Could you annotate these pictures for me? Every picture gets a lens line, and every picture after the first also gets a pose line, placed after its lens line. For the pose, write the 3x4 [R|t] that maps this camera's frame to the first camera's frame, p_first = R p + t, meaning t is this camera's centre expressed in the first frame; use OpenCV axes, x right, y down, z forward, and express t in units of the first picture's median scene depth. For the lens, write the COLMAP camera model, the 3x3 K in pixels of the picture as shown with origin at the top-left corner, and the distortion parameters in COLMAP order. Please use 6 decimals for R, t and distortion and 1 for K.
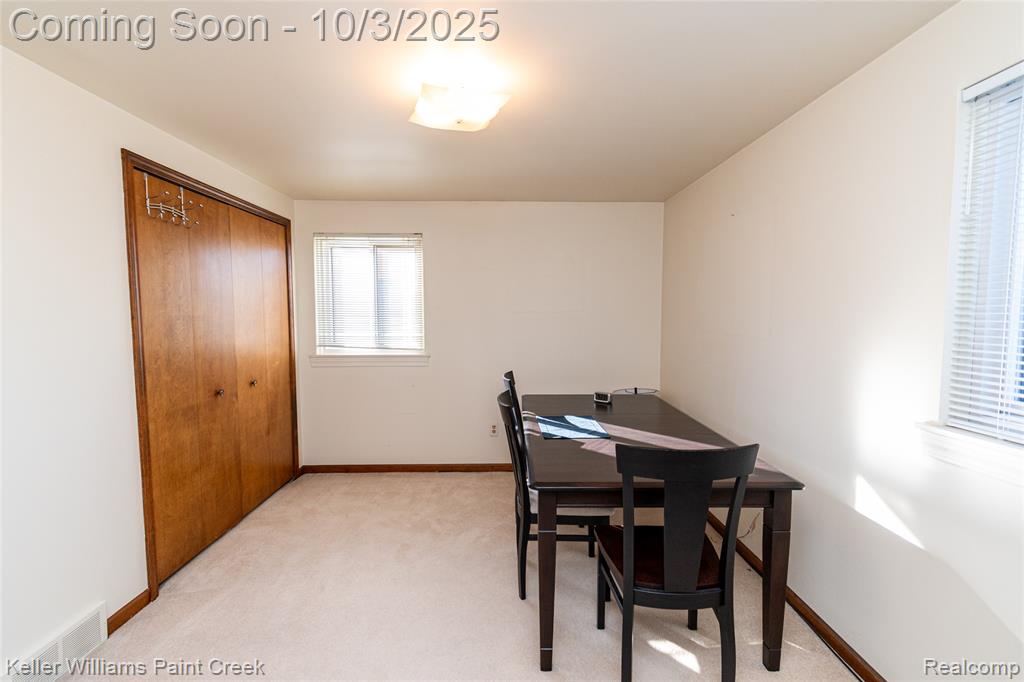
lens RADIAL K [[454.6, 0, 512.1], [0, 454.6, 344.8], [0, 0, 1]] dist [0.002223, 0.000107]
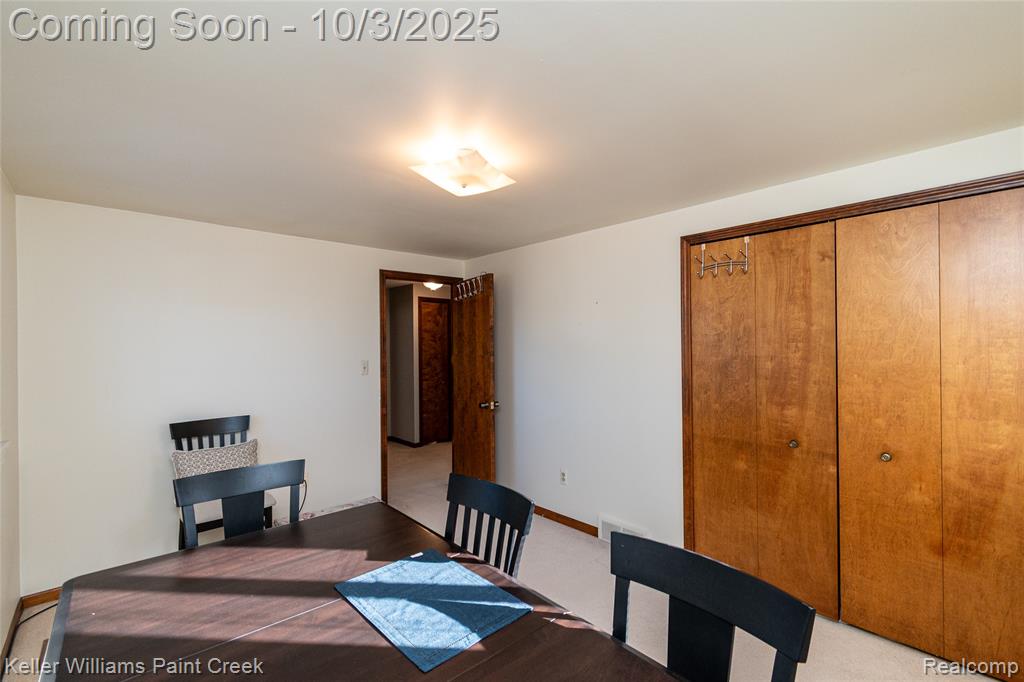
lens RADIAL K [[454.6, 0, 512.1], [0, 454.6, 344.8], [0, 0, 1]] dist [0.002223, 0.000107]
pose [[-0.755185, 0.002809, -0.655506, 0.417645], [-0.044552, 0.997459, 0.055601, -0.132191], [0.653996, 0.071193, -0.753140, 1.537491]]
